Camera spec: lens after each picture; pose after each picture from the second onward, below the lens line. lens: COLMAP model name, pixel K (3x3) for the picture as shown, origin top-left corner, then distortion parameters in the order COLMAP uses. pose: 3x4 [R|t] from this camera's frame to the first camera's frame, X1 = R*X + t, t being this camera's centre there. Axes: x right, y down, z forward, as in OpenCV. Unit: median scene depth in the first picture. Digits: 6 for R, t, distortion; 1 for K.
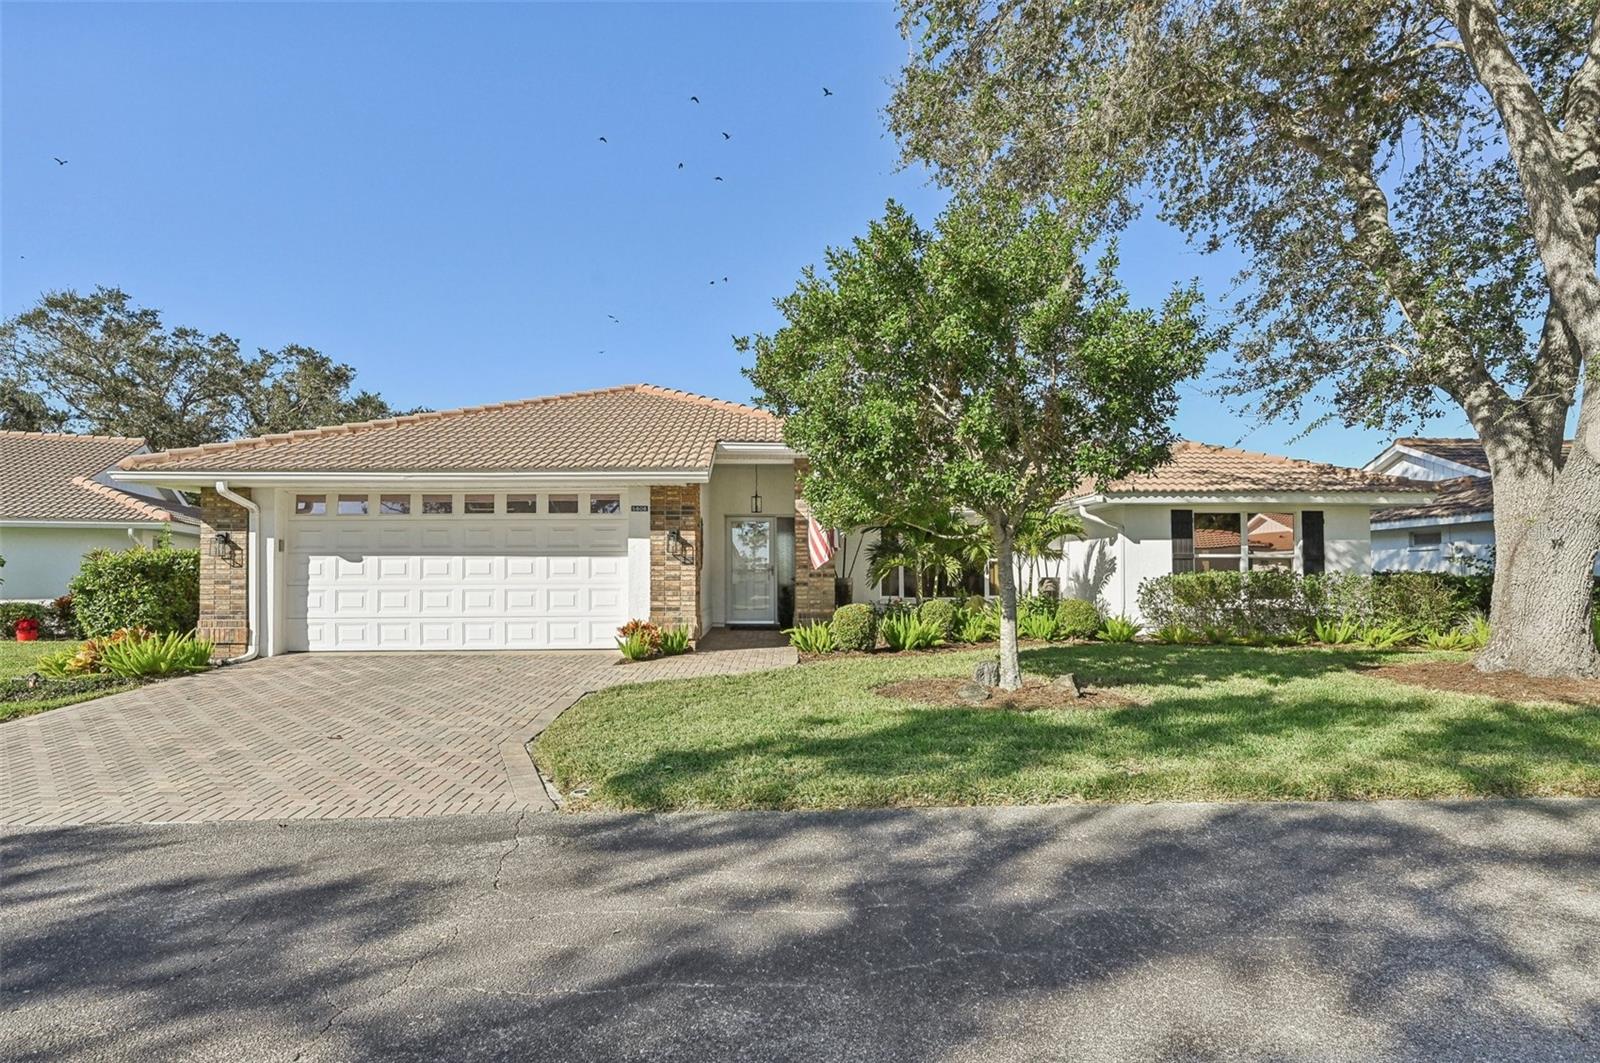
lens RADIAL K [[796.9, 0, 800.9], [0, 796.9, 561.7], [0, 0, 1]] dist [-0.002479, -0.000473]
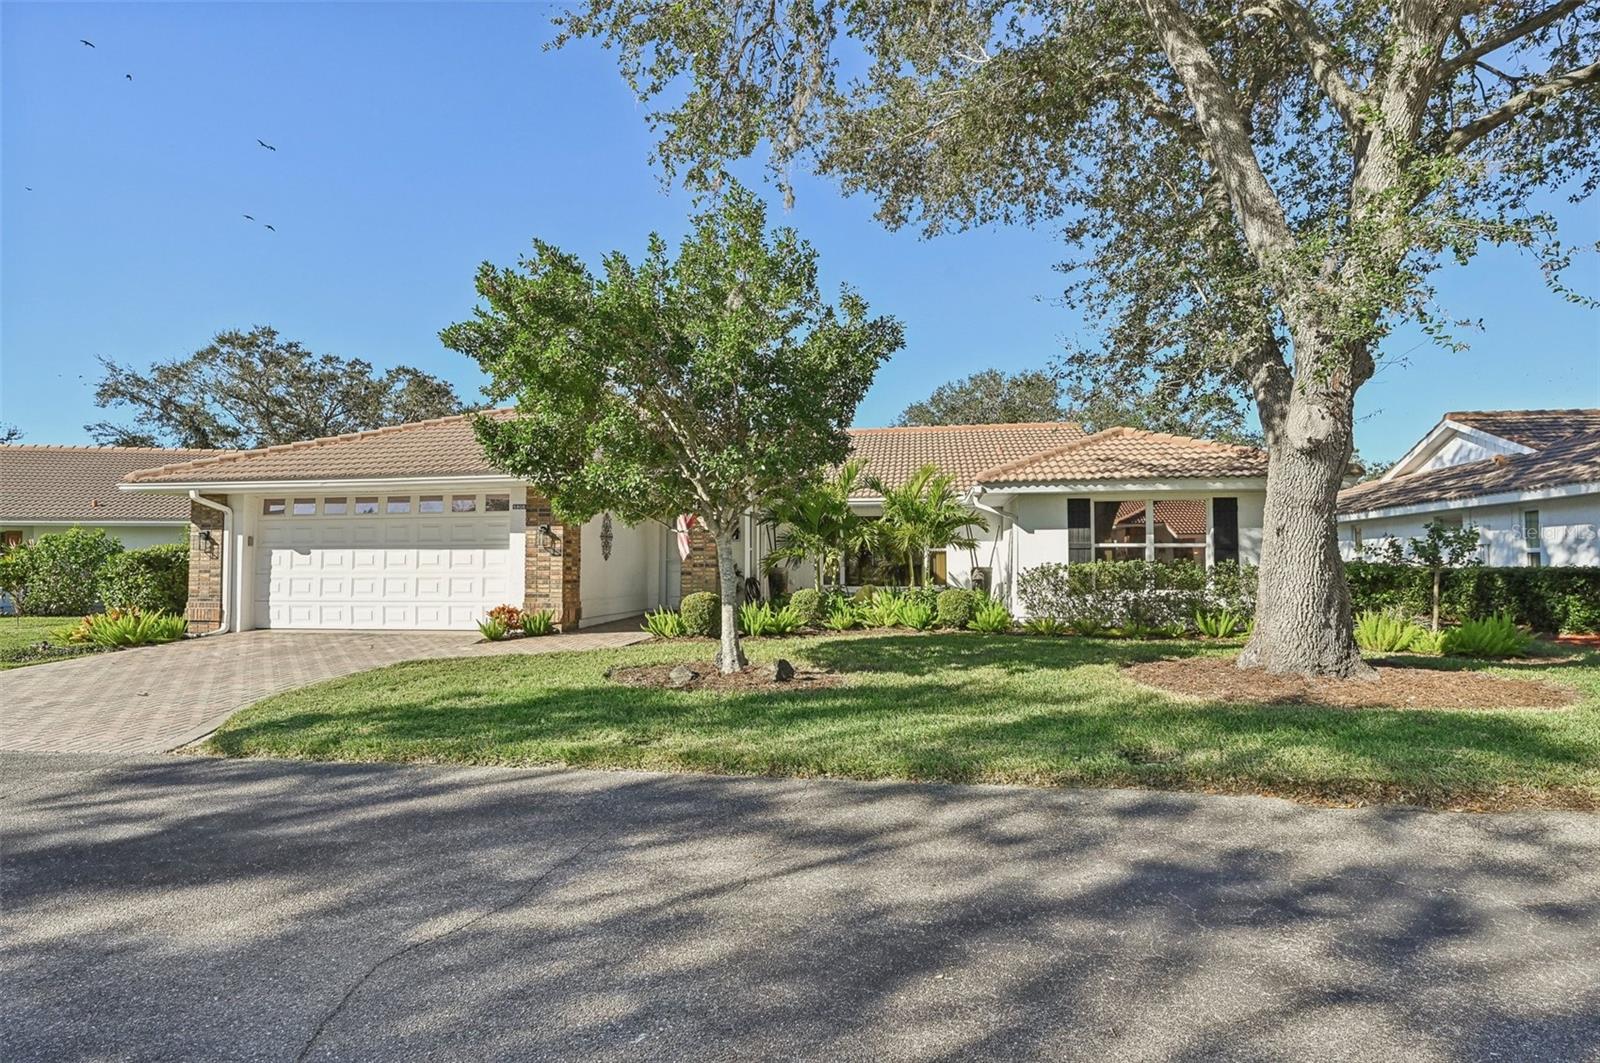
lens RADIAL K [[784.6, 0, 800.0], [0, 784.6, 531.5], [0, 0, 1]] dist [0.002784, -0.000692]
pose [[0.981372, -0.007800, -0.191960, 0.406141], [0.003220, 0.999703, -0.024161, -0.003175], [0.192091, 0.023092, 0.981105, -0.017509]]
